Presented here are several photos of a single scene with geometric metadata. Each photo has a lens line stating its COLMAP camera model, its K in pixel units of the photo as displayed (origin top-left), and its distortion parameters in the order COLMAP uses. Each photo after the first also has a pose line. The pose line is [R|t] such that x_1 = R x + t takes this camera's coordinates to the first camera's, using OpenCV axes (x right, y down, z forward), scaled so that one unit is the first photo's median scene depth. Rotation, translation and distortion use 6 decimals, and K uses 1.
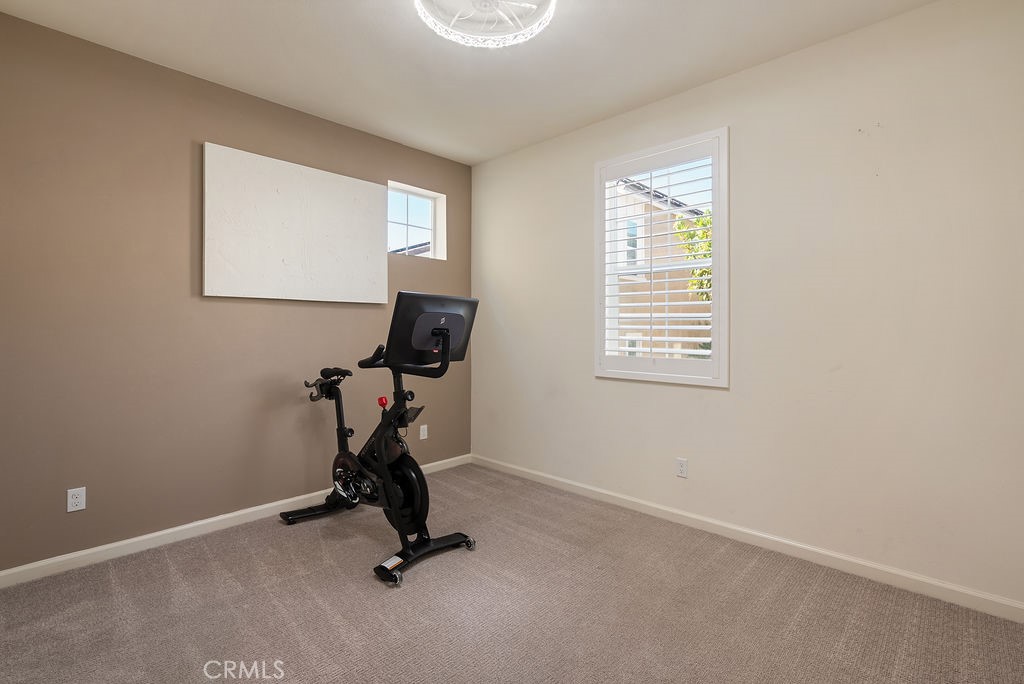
lens RADIAL K [[474.2, 0, 512.2], [0, 474.2, 341.5], [0, 0, 1]] dist [-0.004701, 0.001257]
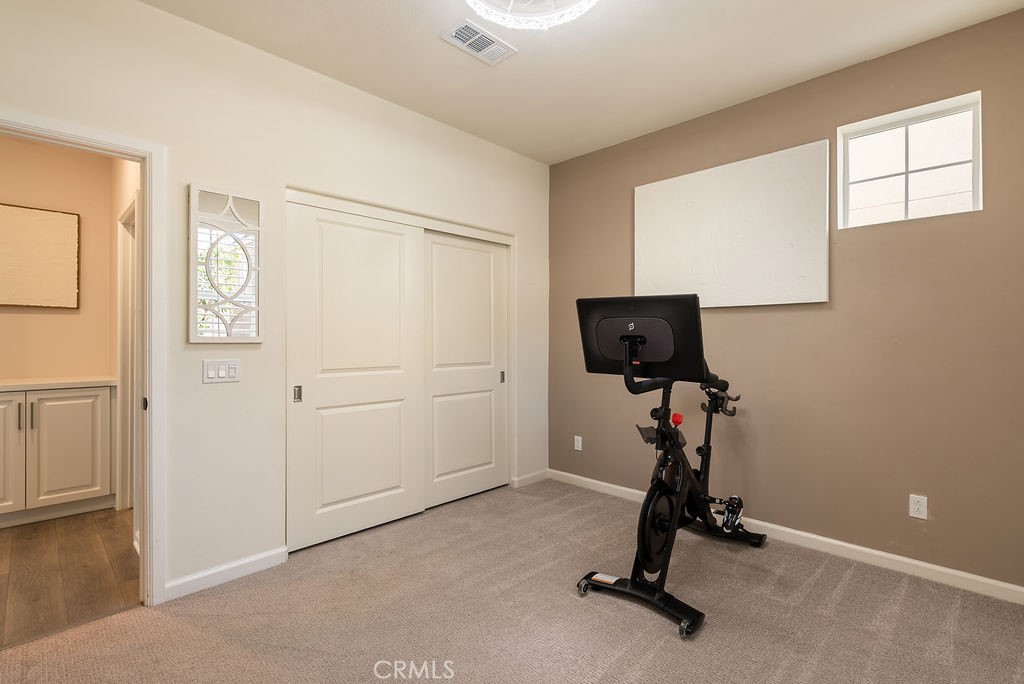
lens RADIAL K [[474.2, 0, 511.7], [0, 474.2, 342.4], [0, 0, 1]] dist [-0.004701, 0.001257]
pose [[-0.023580, 0.004922, -0.999710, 0.678741], [-0.026874, 0.999623, 0.005555, -0.012476], [0.999361, 0.026998, -0.023439, 0.777569]]
